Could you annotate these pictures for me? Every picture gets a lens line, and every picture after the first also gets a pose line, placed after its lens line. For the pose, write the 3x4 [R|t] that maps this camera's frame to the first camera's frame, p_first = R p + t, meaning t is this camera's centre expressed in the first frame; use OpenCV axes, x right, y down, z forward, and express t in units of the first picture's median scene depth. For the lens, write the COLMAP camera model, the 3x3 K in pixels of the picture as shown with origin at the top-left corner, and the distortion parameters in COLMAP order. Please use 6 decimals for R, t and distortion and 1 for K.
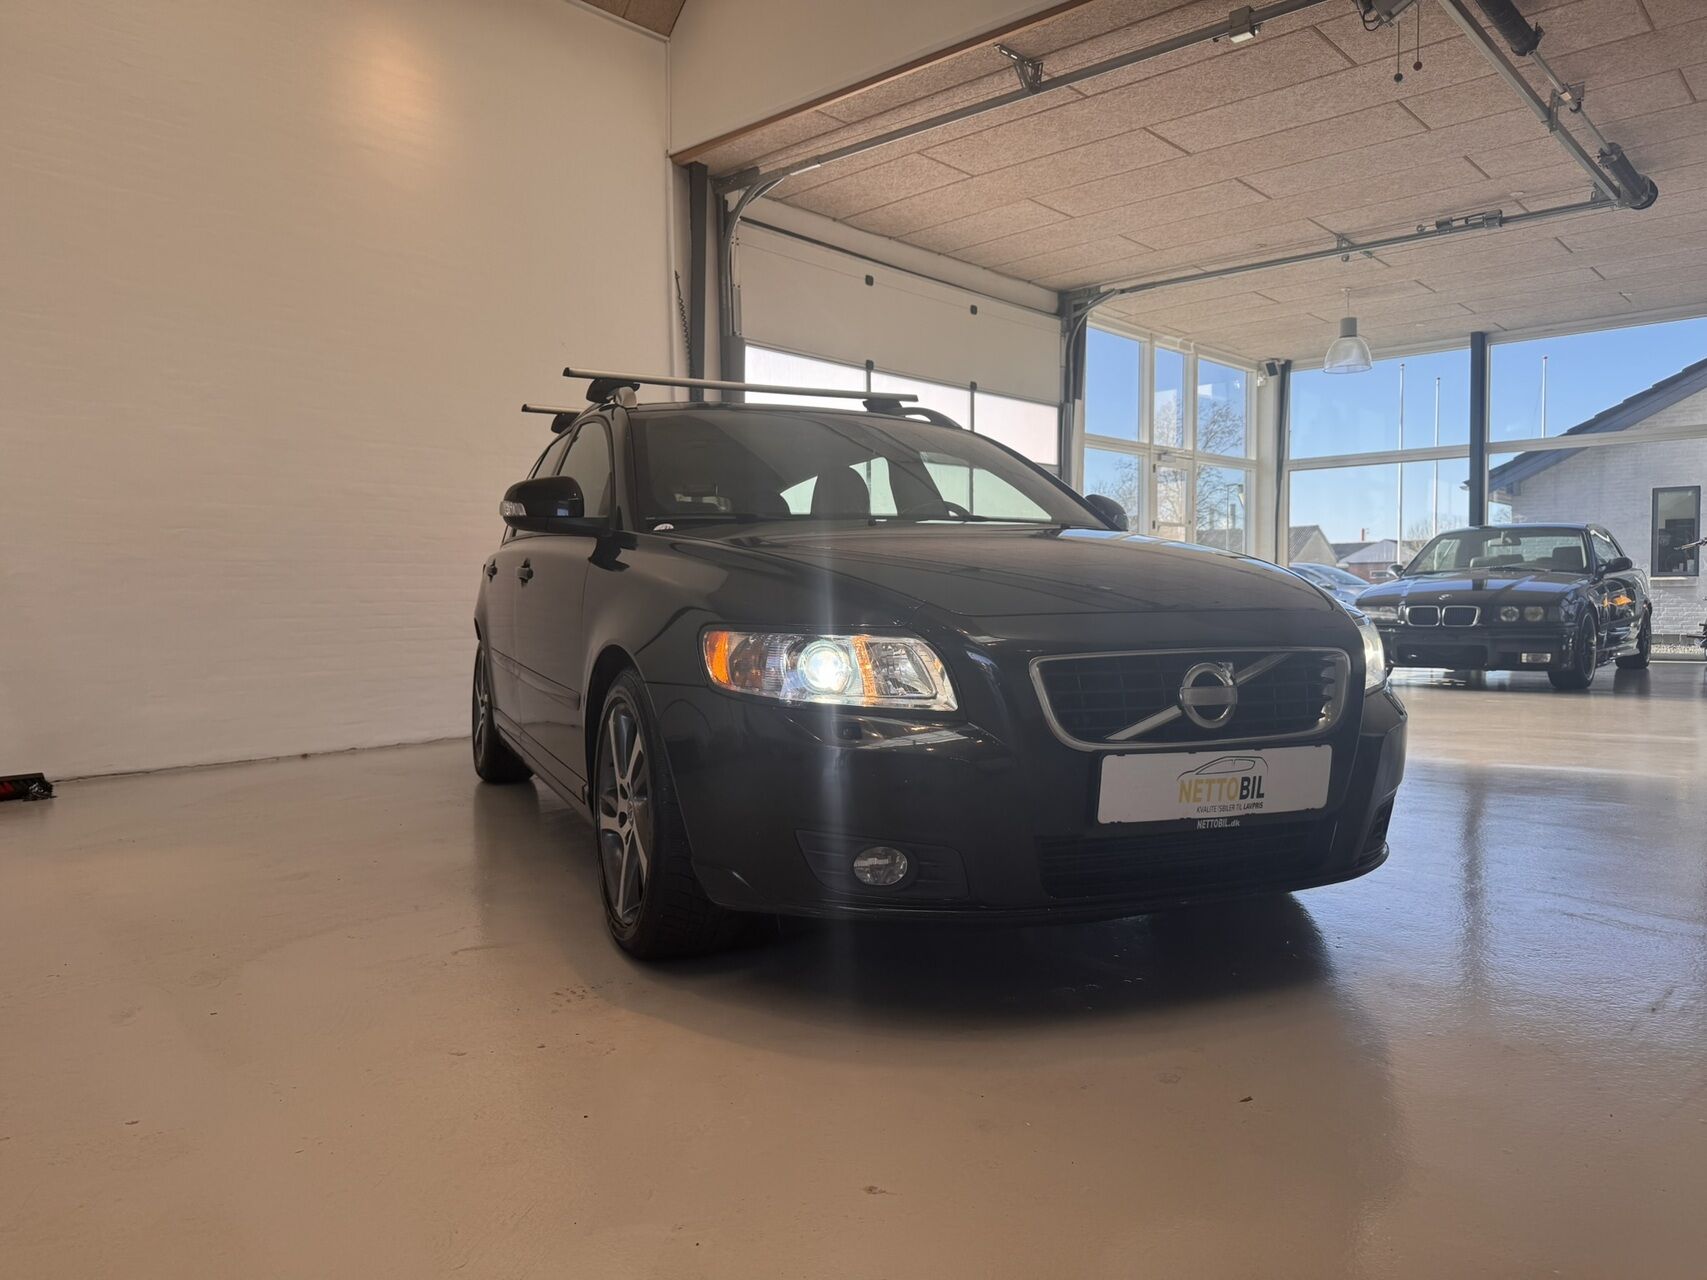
lens RADIAL K [[1239.1, 0, 853.5], [0, 1239.1, 640.0], [0, 0, 1]] dist [0.057179, -0.075498]
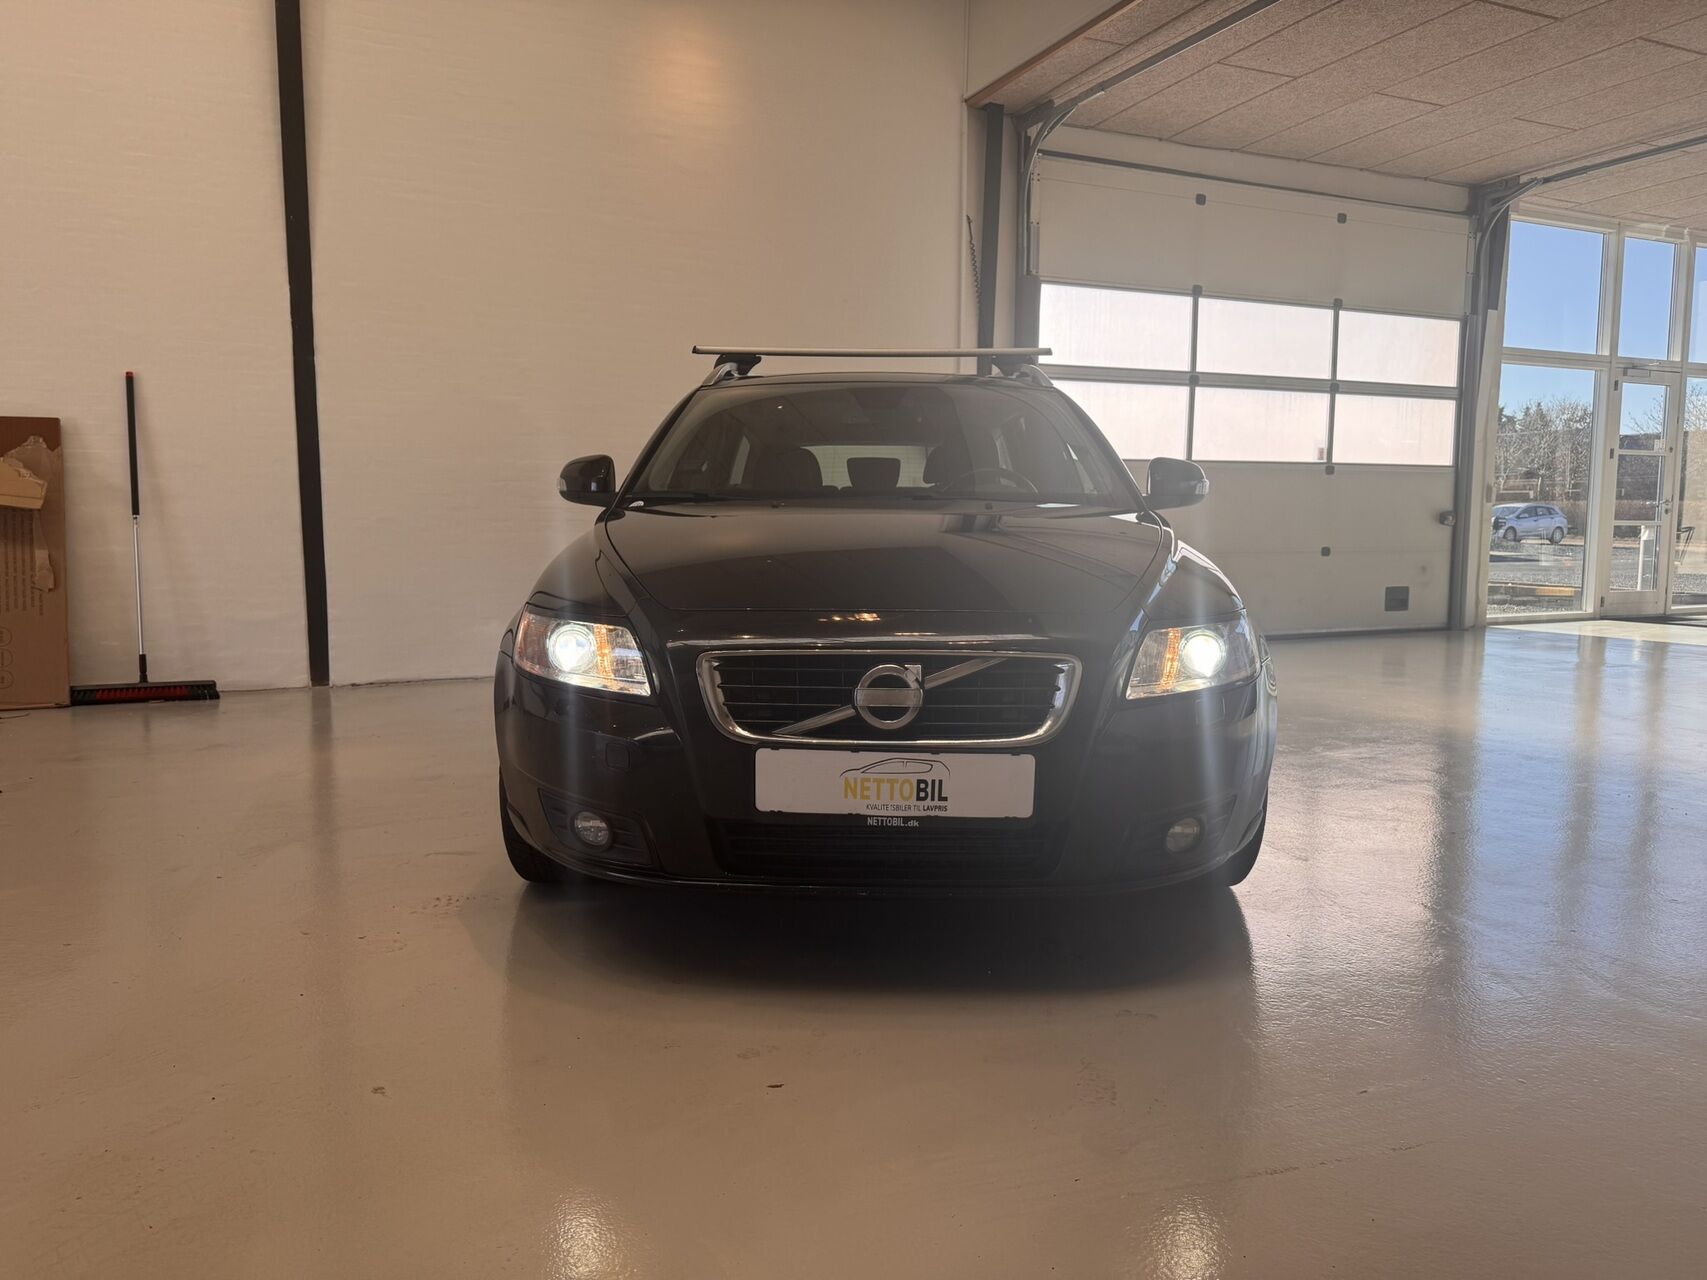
lens RADIAL K [[1239.1, 0, 853.5], [0, 1239.1, 640.0], [0, 0, 1]] dist [0.057179, -0.075498]
pose [[0.913616, 0.052334, -0.403195, 0.201531], [-0.025759, 0.997140, 0.071058, -0.022262], [0.405760, -0.054534, 0.912351, 0.019113]]
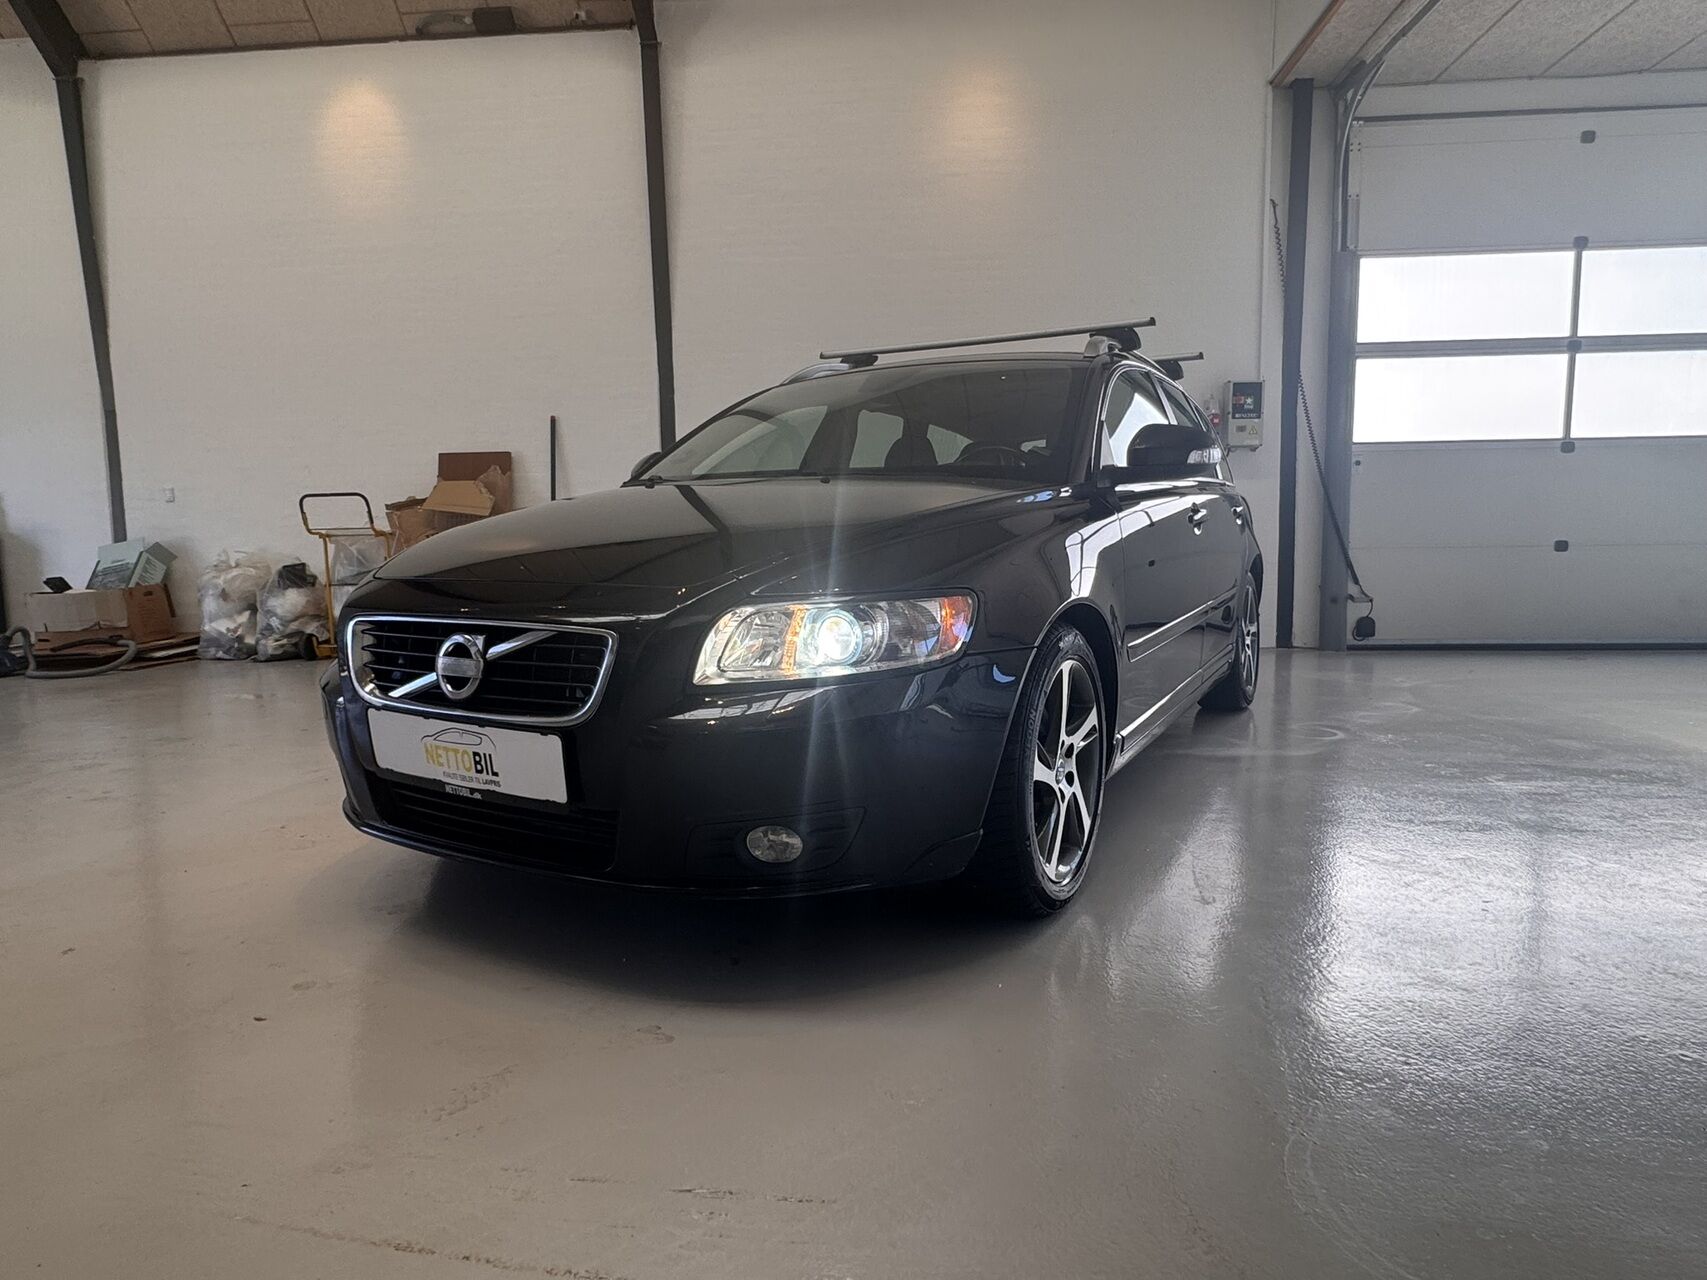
lens RADIAL K [[1020.1, 0, 829.6], [0, 1020.1, 643.6], [0, 0, 1]] dist [-0.000066, -0.001565]
pose [[0.590101, 0.092759, -0.801983, 0.340591], [-0.019857, 0.994745, 0.100444, -0.019036], [0.807085, -0.043347, 0.588842, 0.228244]]
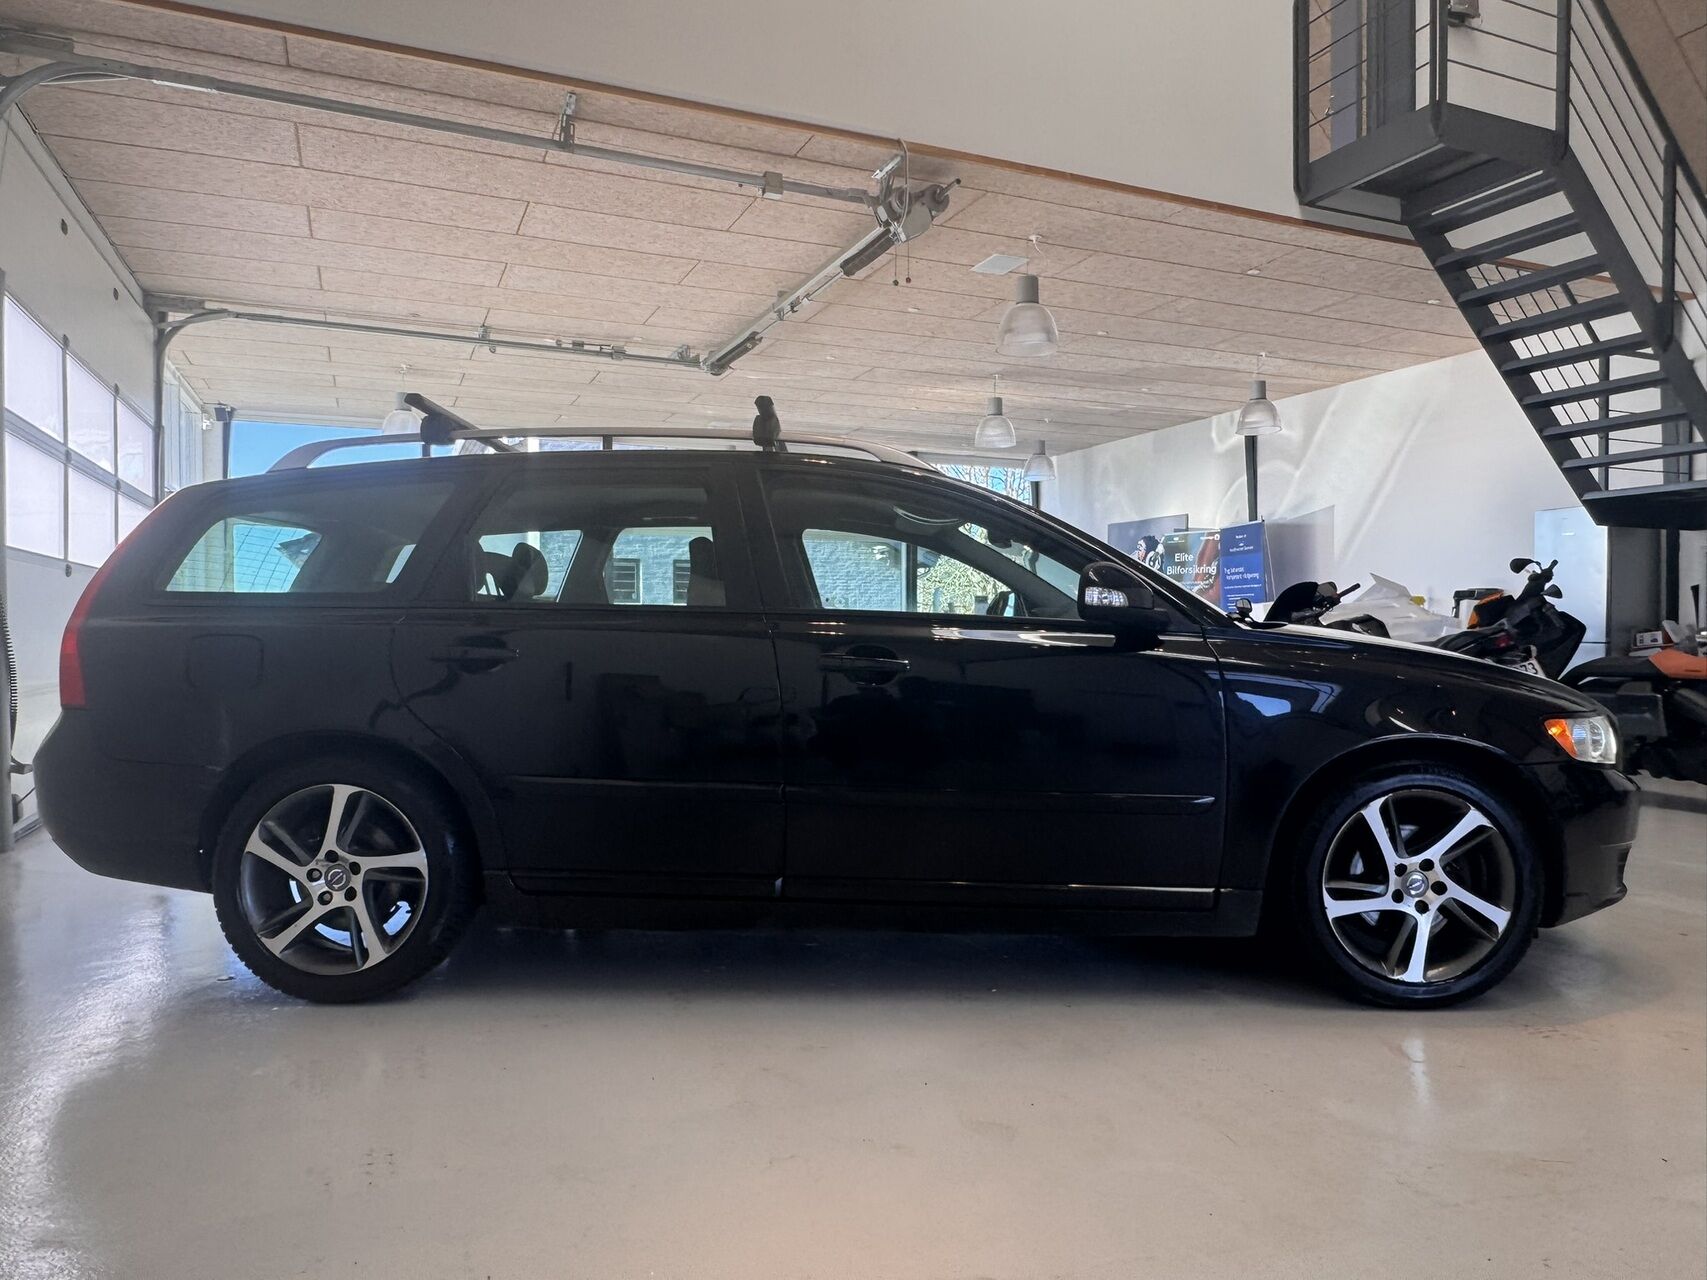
lens RADIAL K [[1143.0, 0, 877.9], [0, 1143.0, 645.2], [0, 0, 1]] dist [0.004357, 0.000602]
pose [[0.399564, -0.003209, 0.916700, -0.485883], [0.031109, 0.999465, -0.010061, -0.031910], [-0.916177, 0.032538, 0.399450, 0.369829]]
